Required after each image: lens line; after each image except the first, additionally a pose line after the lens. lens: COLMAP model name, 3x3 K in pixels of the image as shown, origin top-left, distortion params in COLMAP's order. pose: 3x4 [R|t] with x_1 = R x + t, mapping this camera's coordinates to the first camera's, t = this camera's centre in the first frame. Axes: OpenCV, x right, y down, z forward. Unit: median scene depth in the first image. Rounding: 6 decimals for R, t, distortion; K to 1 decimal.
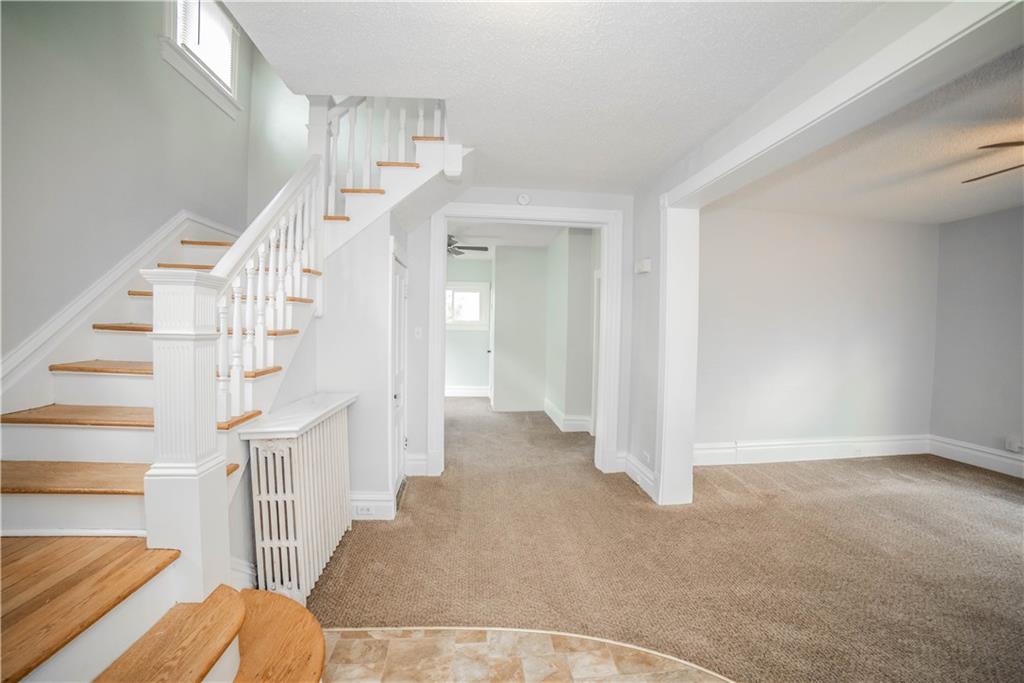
lens RADIAL K [[429.8, 0, 512.0], [0, 429.8, 341.5], [0, 0, 1]] dist [-0.108224, 0.038216]
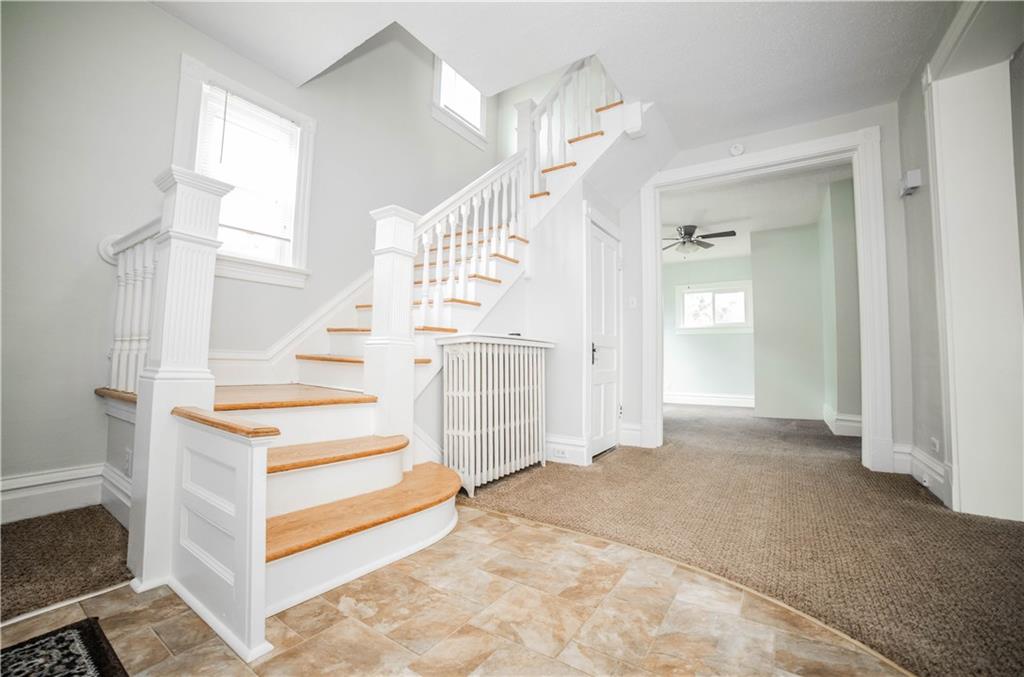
lens RADIAL K [[422.4, 0, 500.9], [0, 422.4, 336.1], [0, 0, 1]] dist [-0.119439, 0.041706]
pose [[0.766333, -0.042997, -0.641003, 0.235187], [-0.022009, 0.995415, -0.093082, 0.215899], [0.642067, 0.085440, 0.761873, 0.064919]]
